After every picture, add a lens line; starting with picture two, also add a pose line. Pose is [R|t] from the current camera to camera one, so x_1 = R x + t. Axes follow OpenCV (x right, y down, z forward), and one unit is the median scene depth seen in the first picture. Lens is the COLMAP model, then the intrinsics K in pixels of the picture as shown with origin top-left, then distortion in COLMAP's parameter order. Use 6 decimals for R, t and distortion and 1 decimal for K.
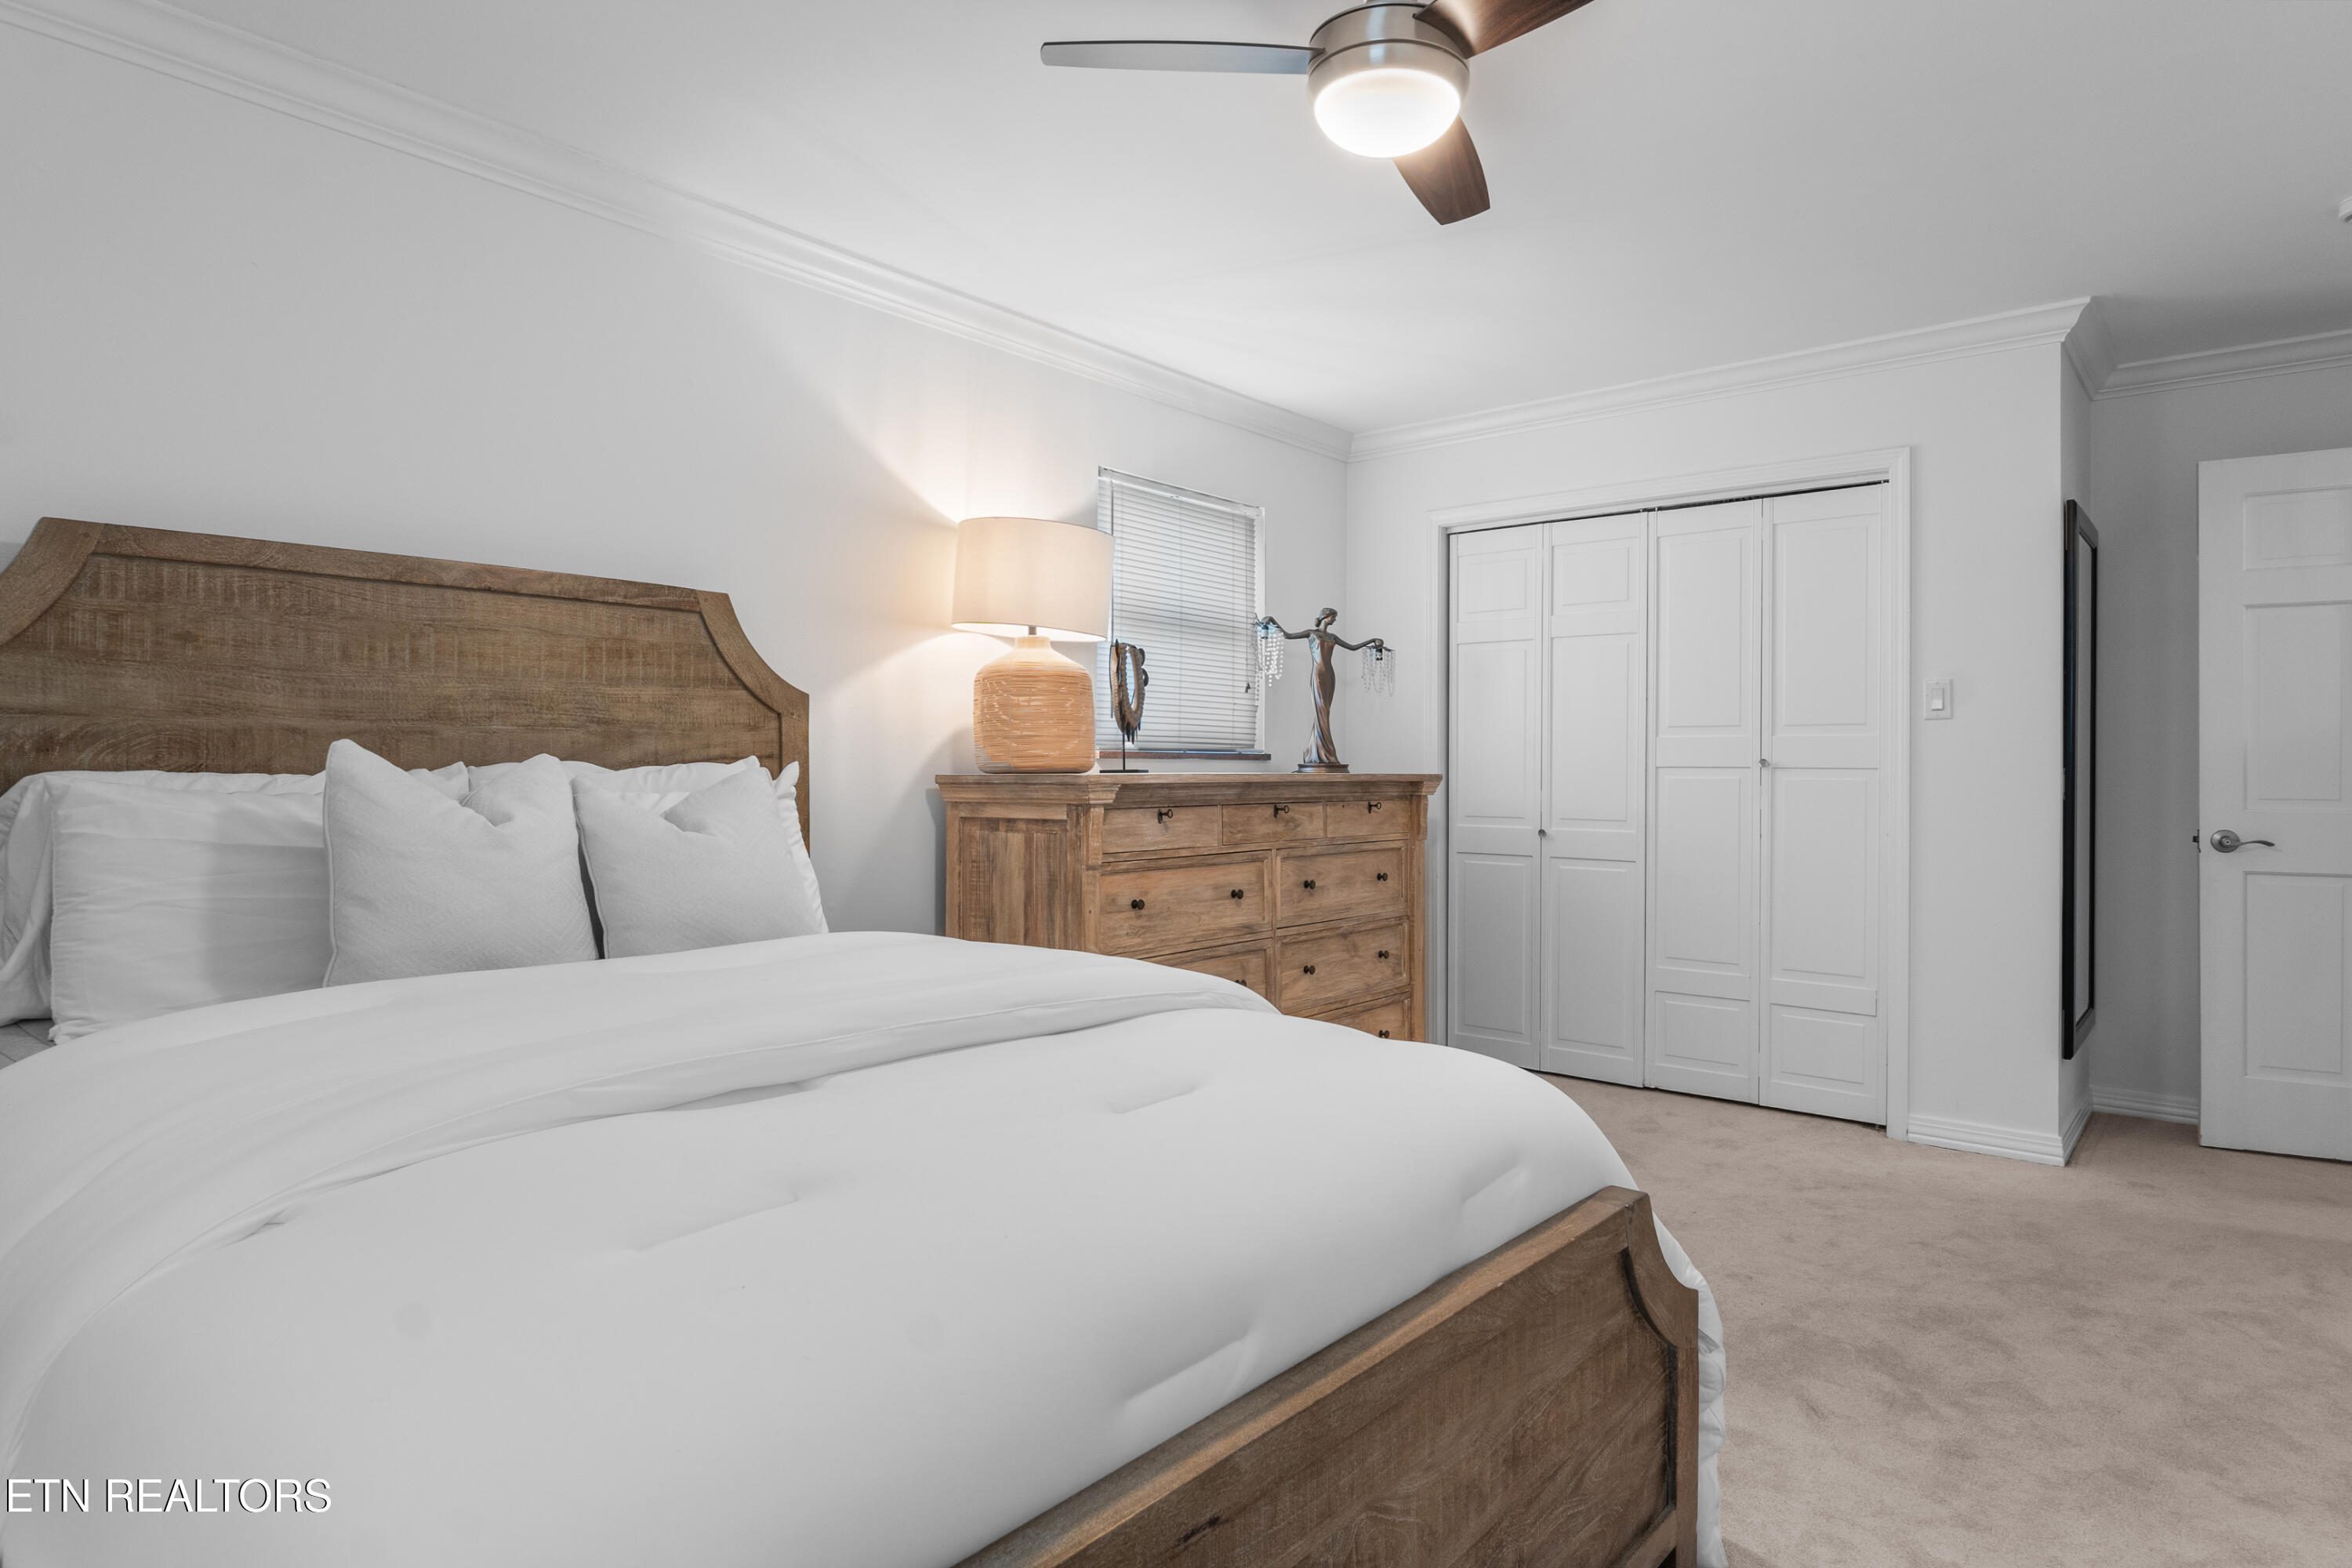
lens RADIAL K [[1418.3, 0, 1176.0], [0, 1418.3, 784.0], [0, 0, 1]] dist [0.114272, -0.000203]
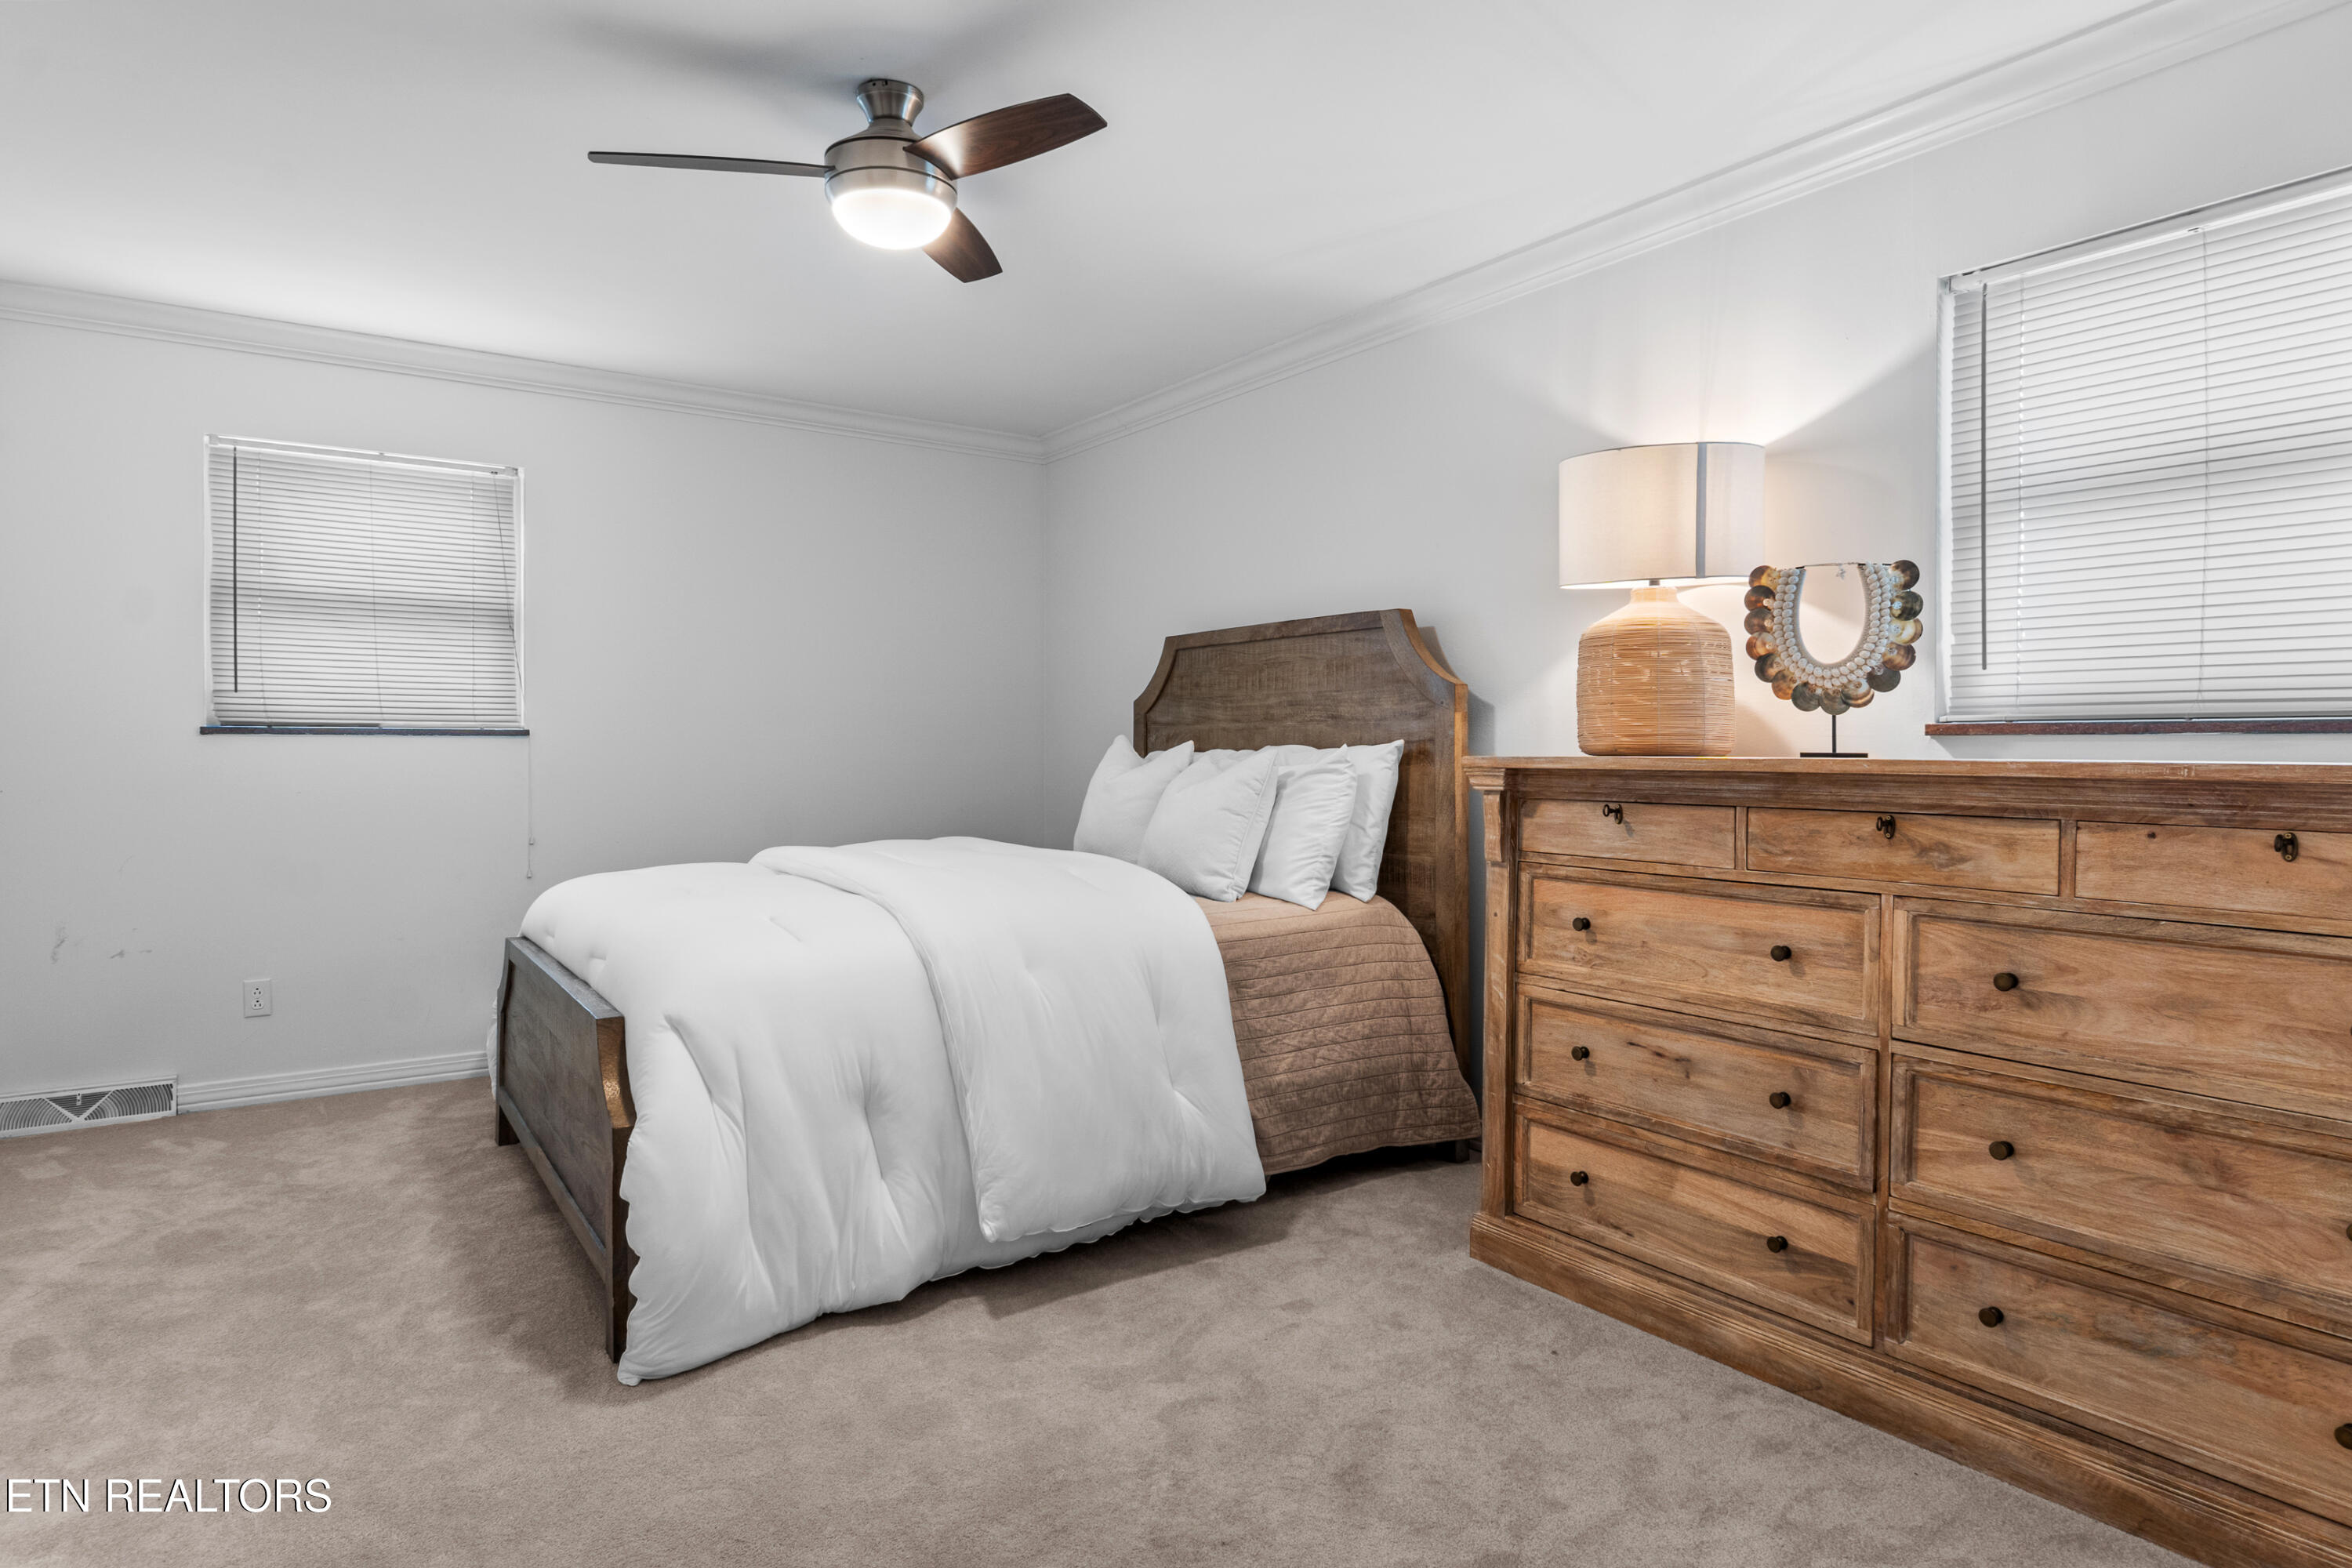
lens RADIAL K [[1418.3, 0, 1176.0], [0, 1418.3, 784.0], [0, 0, 1]] dist [0.114272, -0.000203]
pose [[-0.287679, 0.015356, -0.957604, 0.705294], [-0.023436, 0.999459, 0.023068, -0.004559], [0.957440, 0.029078, -0.287164, 0.899914]]
